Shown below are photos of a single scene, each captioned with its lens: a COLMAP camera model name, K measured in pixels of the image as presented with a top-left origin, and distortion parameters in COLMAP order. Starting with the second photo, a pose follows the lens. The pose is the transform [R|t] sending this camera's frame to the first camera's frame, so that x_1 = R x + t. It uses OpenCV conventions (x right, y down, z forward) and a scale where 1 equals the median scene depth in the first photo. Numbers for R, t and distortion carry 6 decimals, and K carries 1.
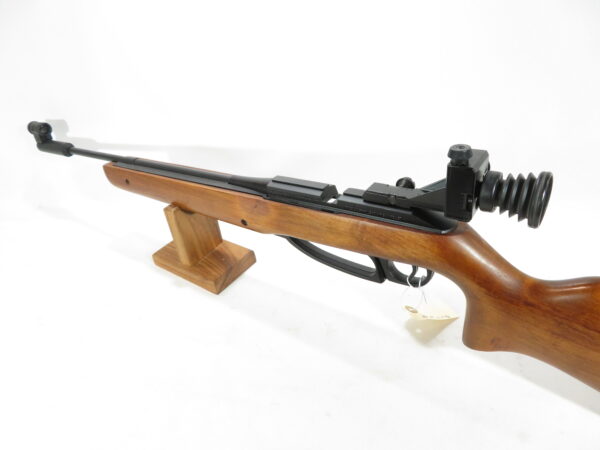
lens RADIAL K [[435.4, 0, 307.6], [0, 435.4, 222.1], [0, 0, 1]] dist [0.006006, 0.000510]
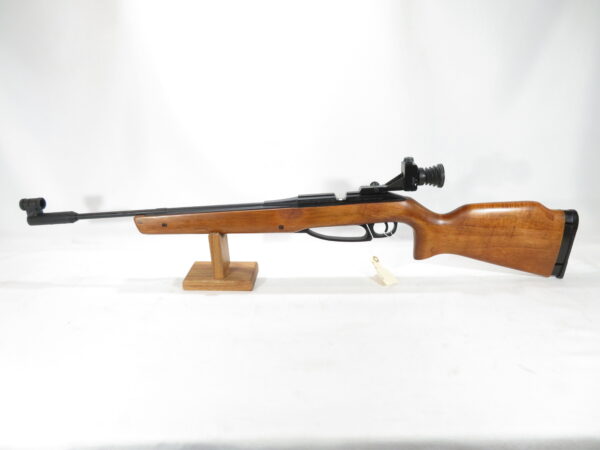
lens RADIAL K [[435.4, 0, 307.6], [0, 435.4, 222.1], [0, 0, 1]] dist [0.006006, 0.000510]
pose [[0.840298, -0.129885, 0.526336, -1.031807], [0.244472, 0.957340, -0.154057, 0.288914], [-0.483873, 0.258128, 0.836204, -0.436854]]
